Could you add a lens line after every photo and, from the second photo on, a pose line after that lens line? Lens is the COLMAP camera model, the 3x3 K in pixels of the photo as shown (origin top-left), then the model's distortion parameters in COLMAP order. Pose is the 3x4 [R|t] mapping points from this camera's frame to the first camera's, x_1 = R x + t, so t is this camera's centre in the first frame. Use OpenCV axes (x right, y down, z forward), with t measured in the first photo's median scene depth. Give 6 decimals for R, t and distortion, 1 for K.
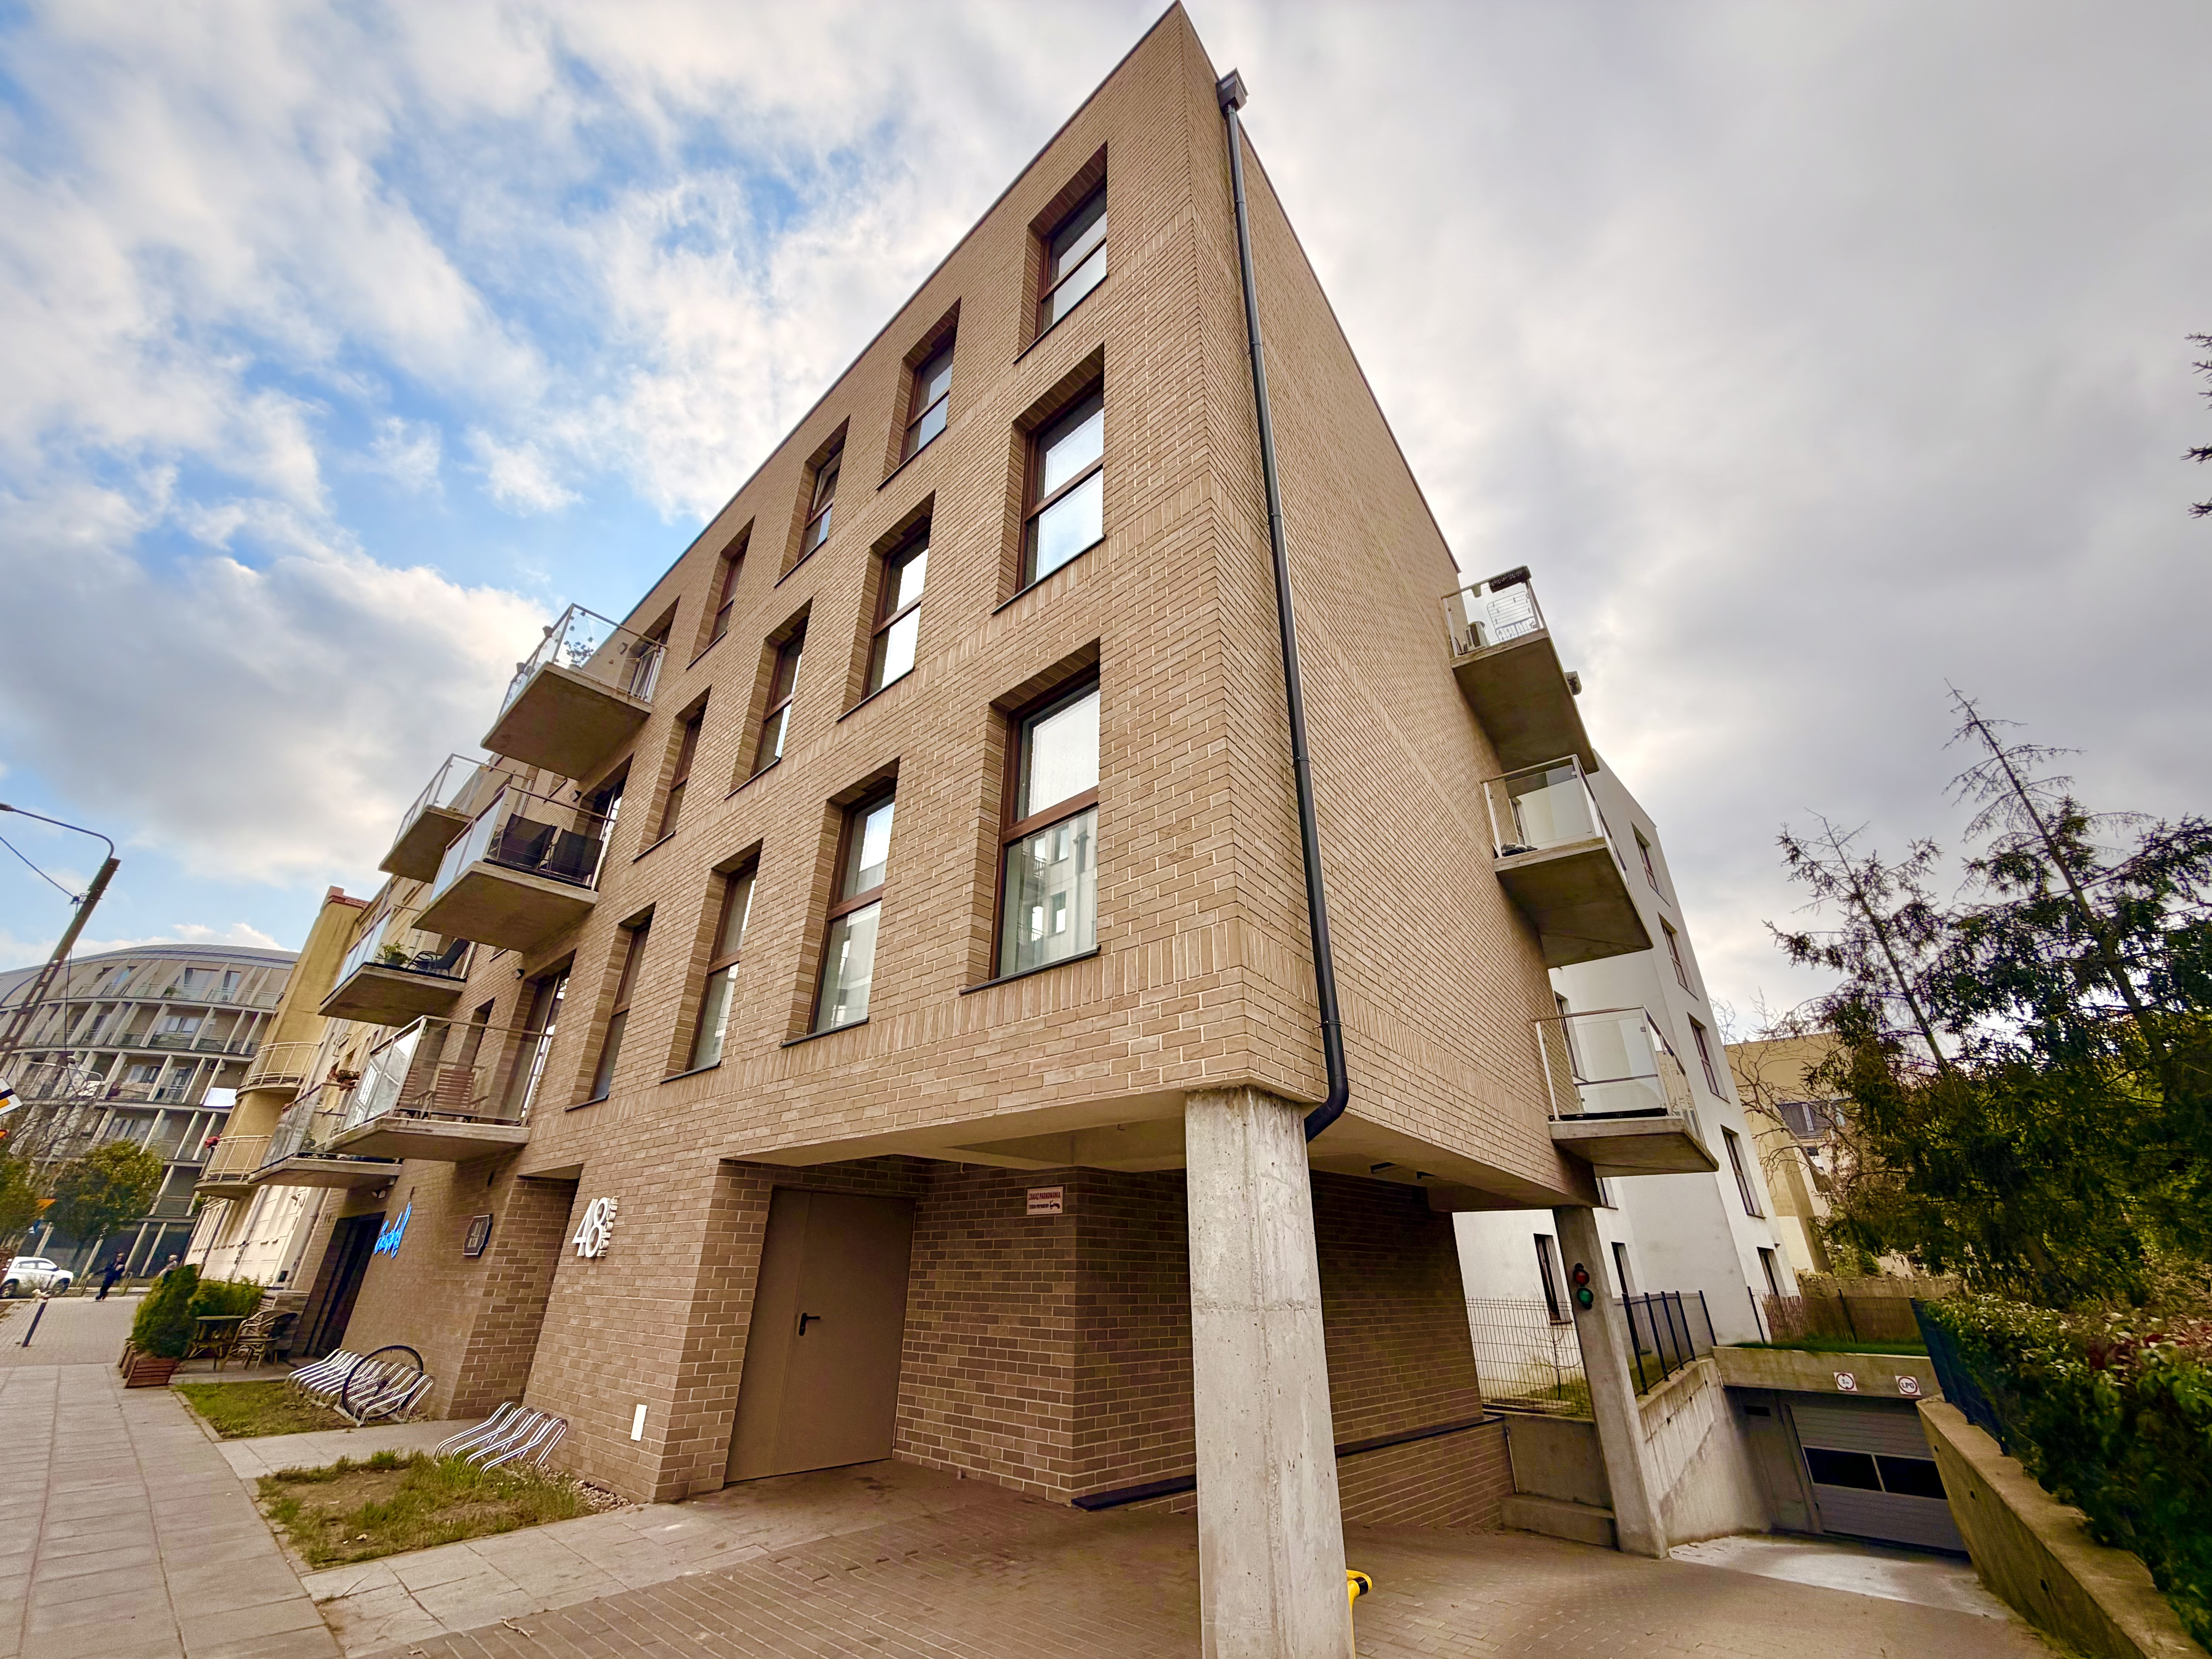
lens RADIAL K [[879.0, 0, 1101.3], [0, 879.0, 825.7], [0, 0, 1]] dist [0.001859, -0.000306]
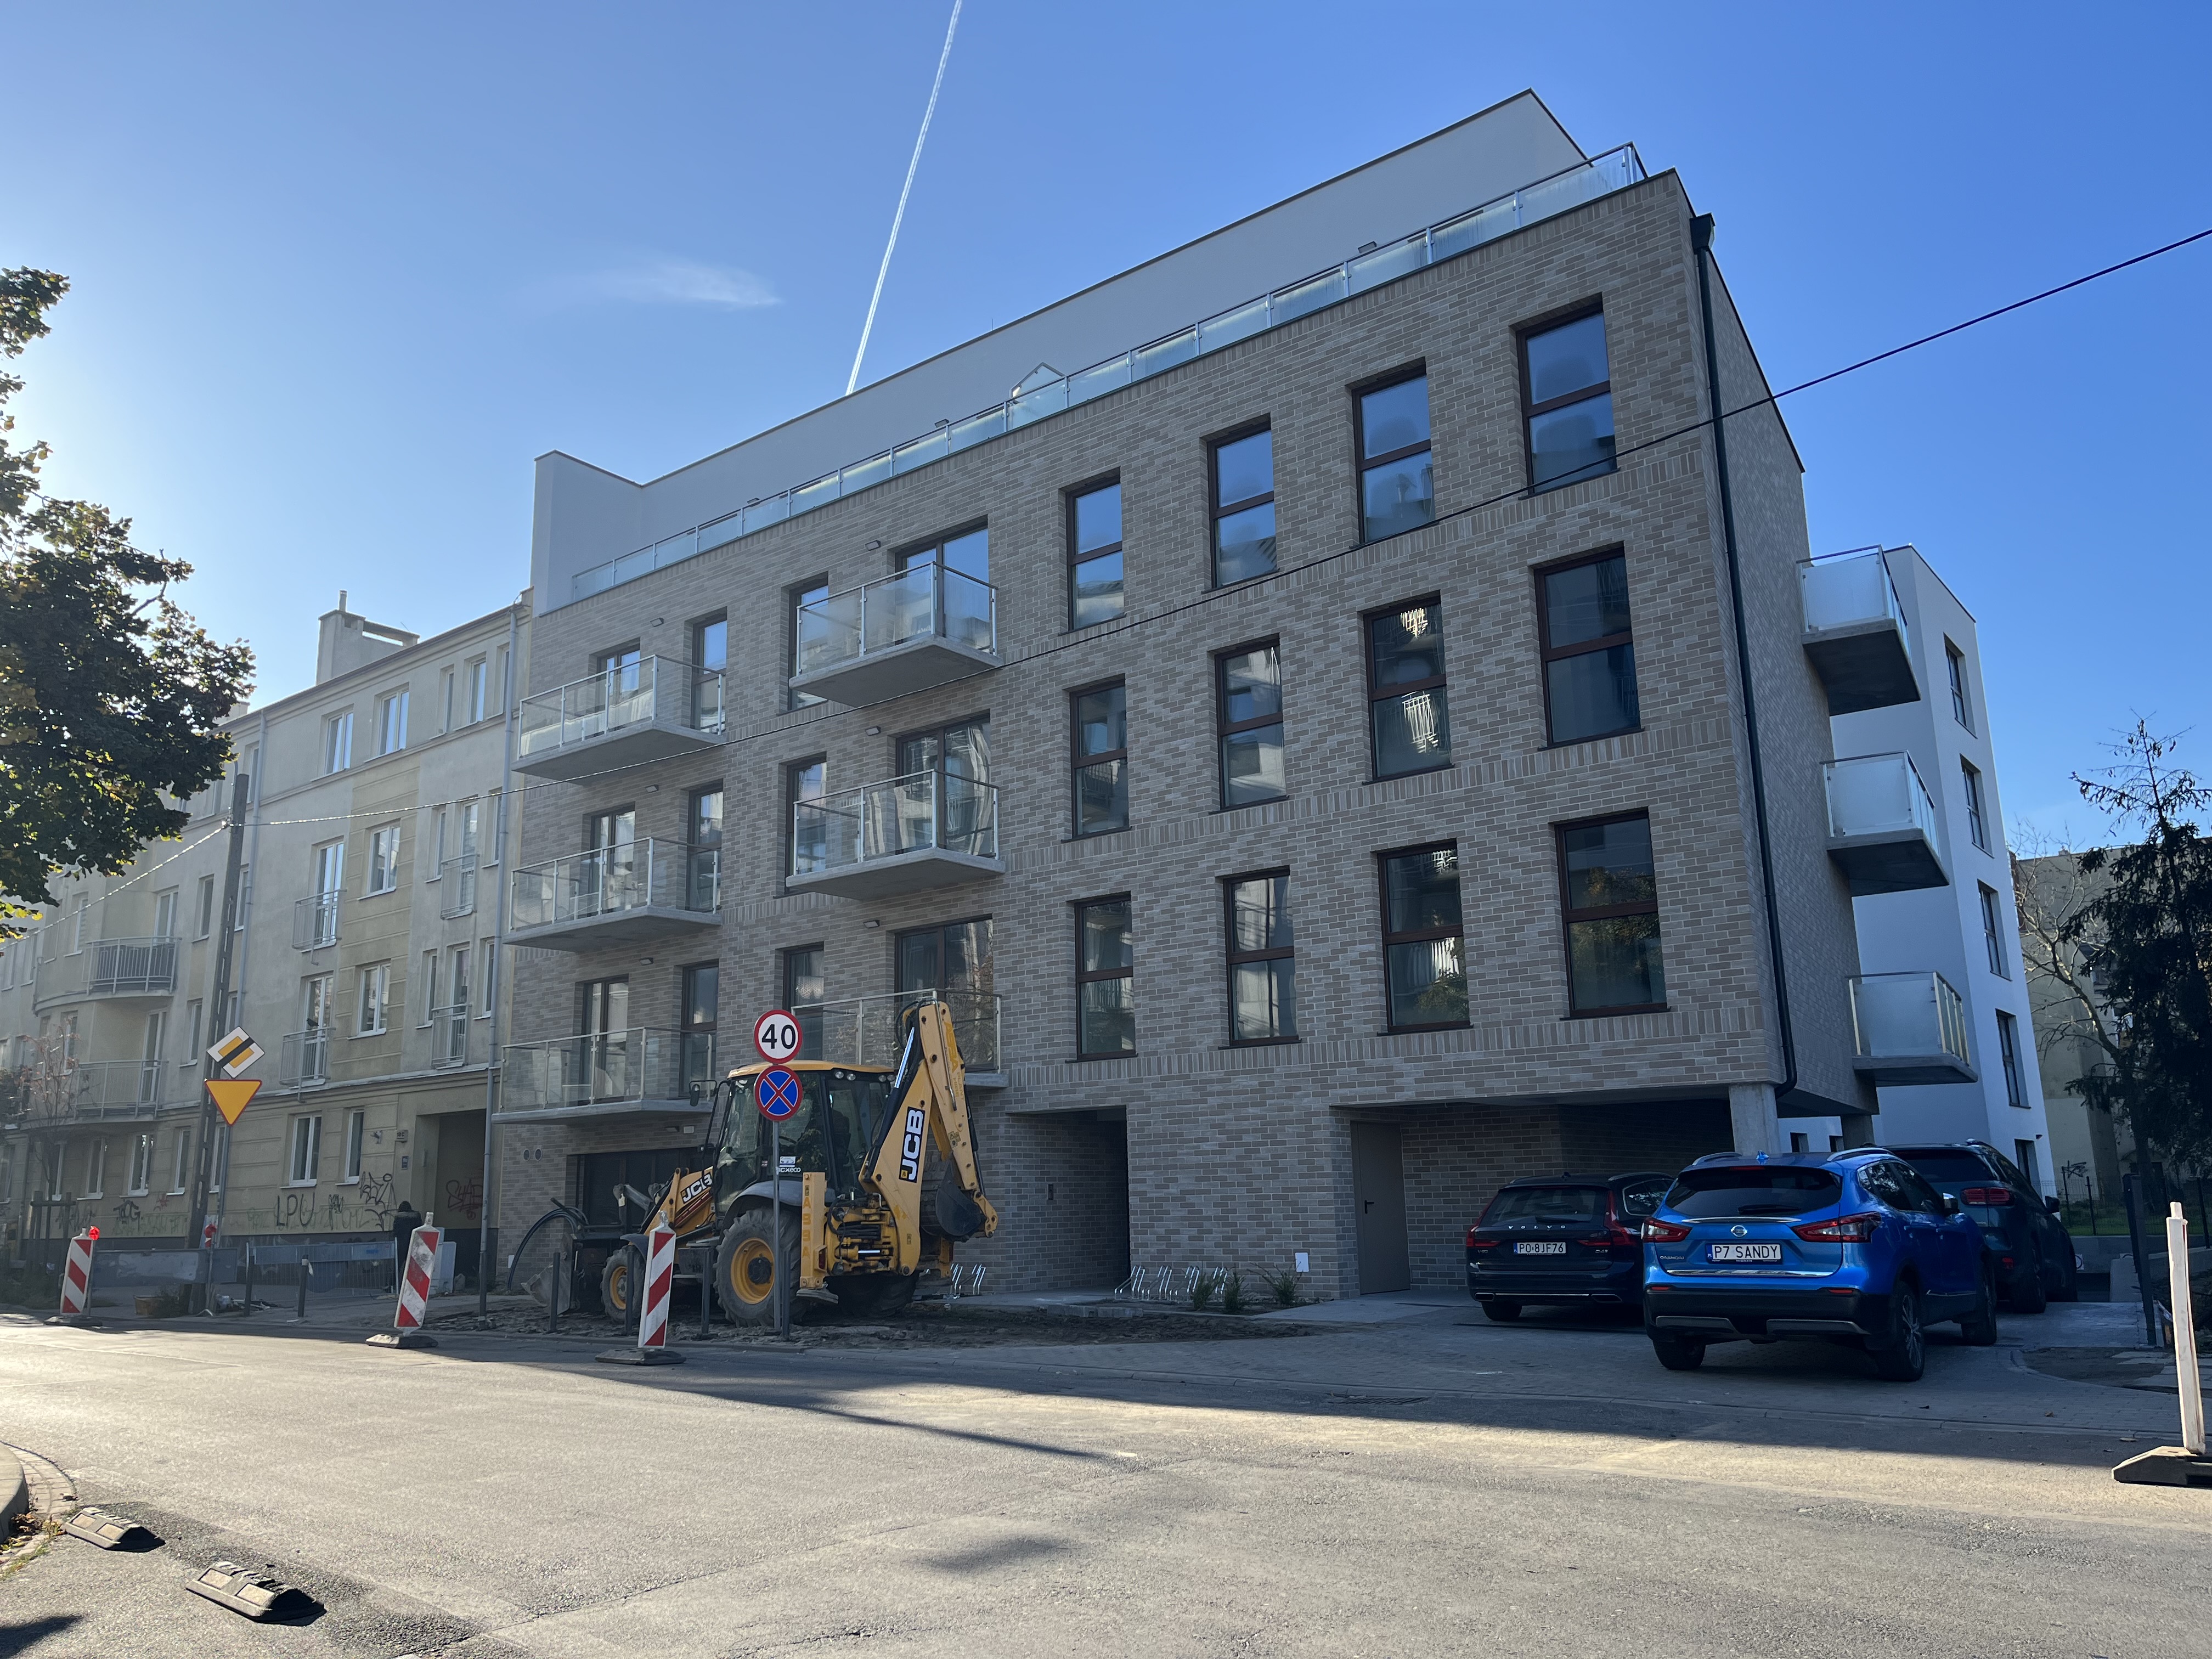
lens RADIAL K [[1669.5, 0, 1107.1], [0, 1669.5, 832.0], [0, 0, 1]] dist [0.053037, 0.000382]
pose [[0.995119, -0.012294, 0.097917, -1.052858], [-0.012702, 0.968000, 0.250627, -0.755531], [-0.097865, -0.250648, 0.963119, -1.535603]]
